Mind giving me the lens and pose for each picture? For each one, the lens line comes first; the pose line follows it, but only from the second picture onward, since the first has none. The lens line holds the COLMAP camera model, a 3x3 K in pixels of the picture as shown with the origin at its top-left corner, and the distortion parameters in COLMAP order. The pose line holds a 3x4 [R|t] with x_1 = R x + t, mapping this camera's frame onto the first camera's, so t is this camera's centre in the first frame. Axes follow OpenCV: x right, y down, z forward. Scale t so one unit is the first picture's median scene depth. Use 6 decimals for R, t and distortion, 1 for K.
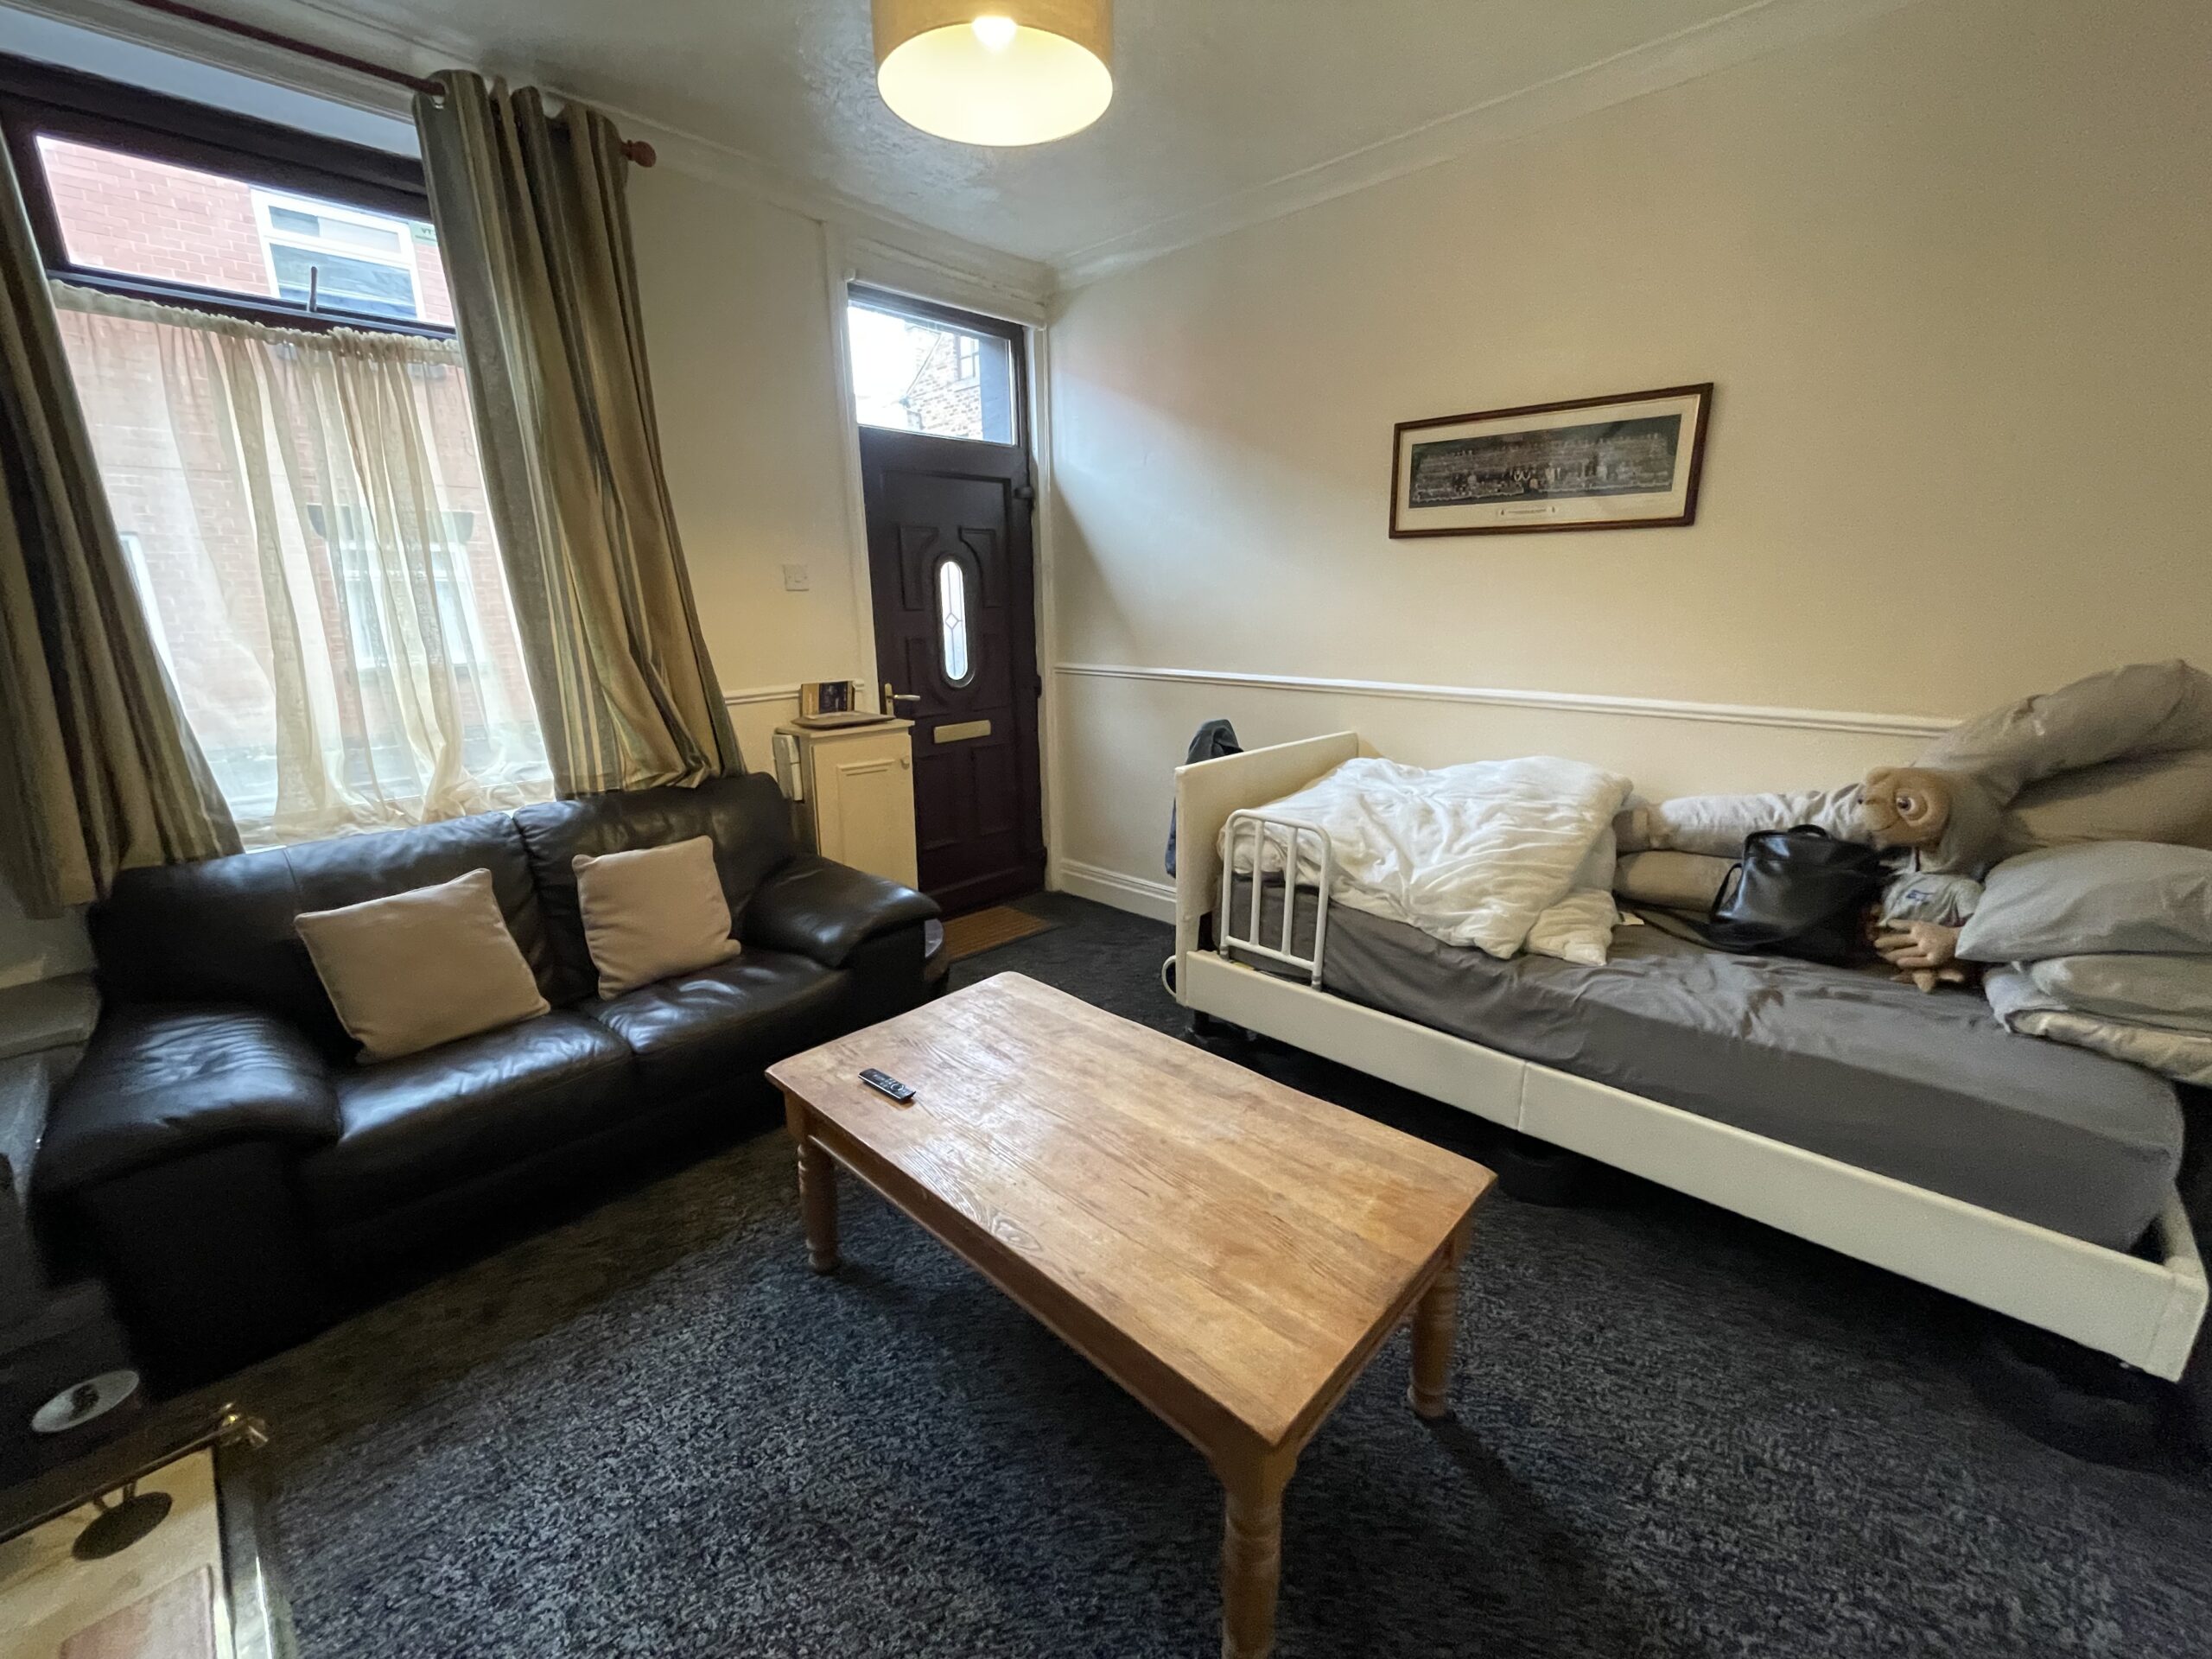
lens RADIAL K [[893.5, 0, 1102.7], [0, 893.5, 823.1], [0, 0, 1]] dist [-0.003442, -0.000191]
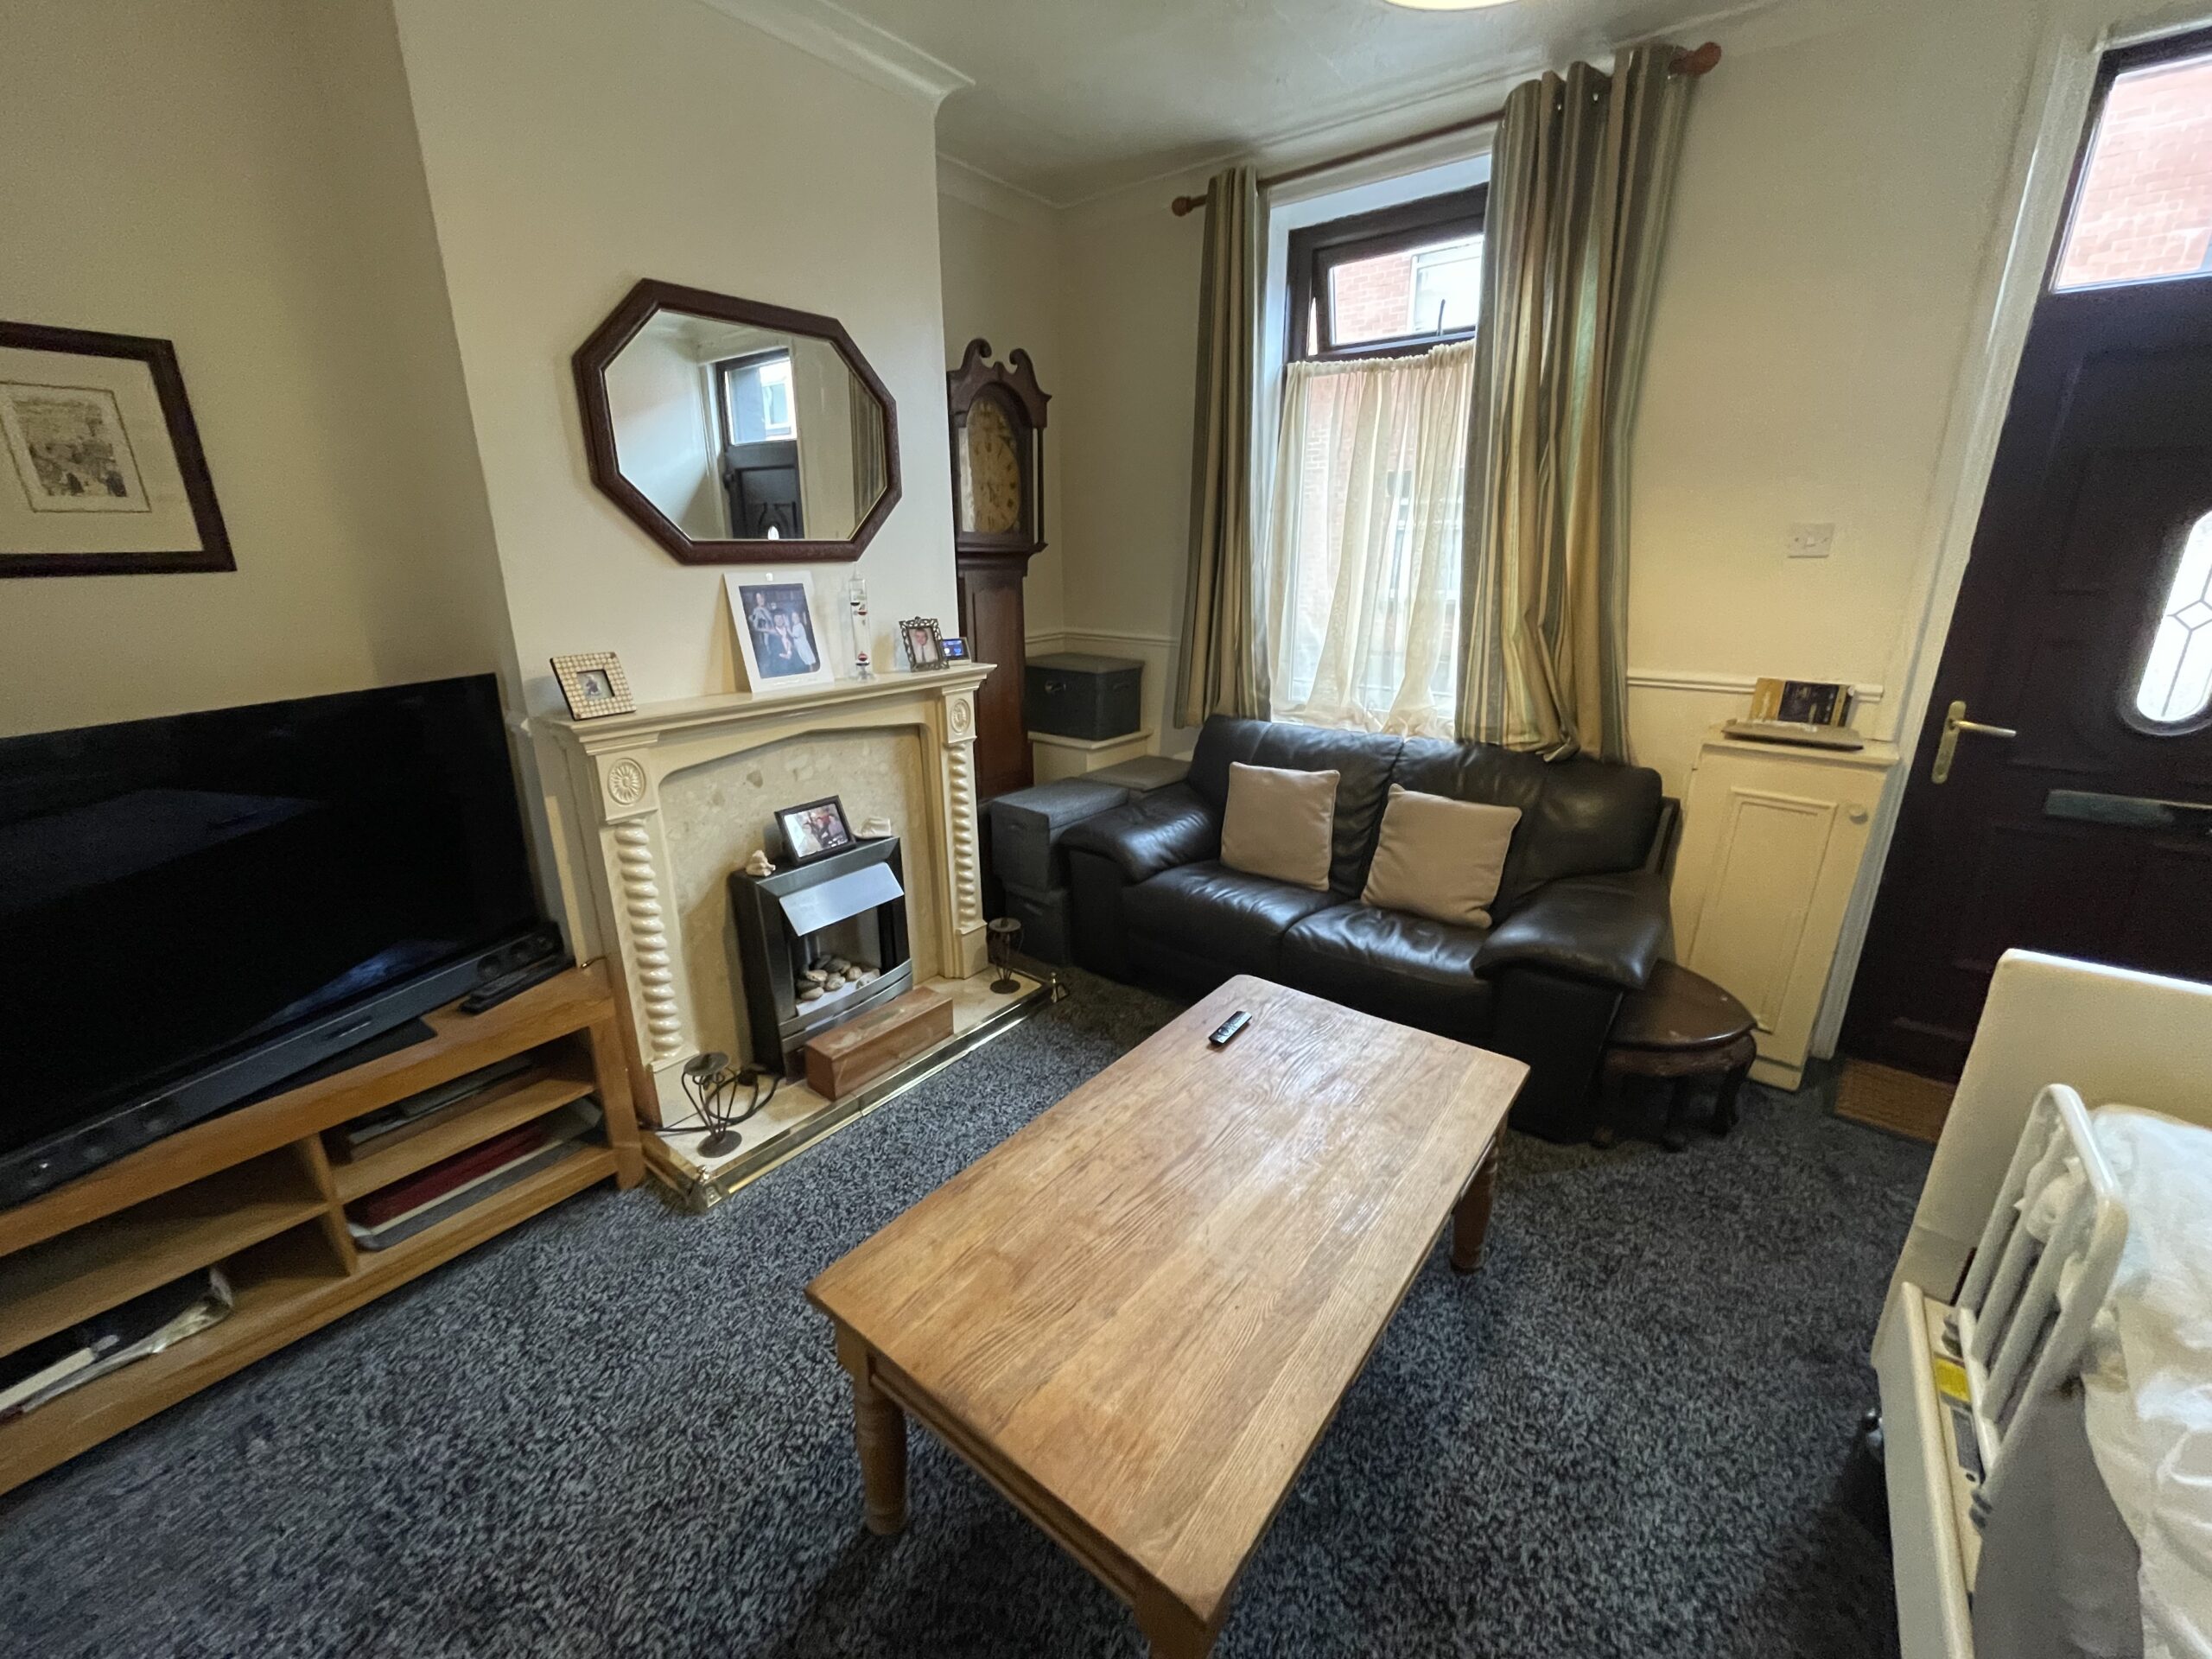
lens RADIAL K [[893.5, 0, 1102.7], [0, 893.5, 823.1], [0, 0, 1]] dist [-0.003442, -0.000191]
pose [[0.090306, 0.308462, -0.946940, 0.549823], [-0.241921, 0.929140, 0.279593, -0.164021], [0.966084, 0.203836, 0.158530, 0.483320]]
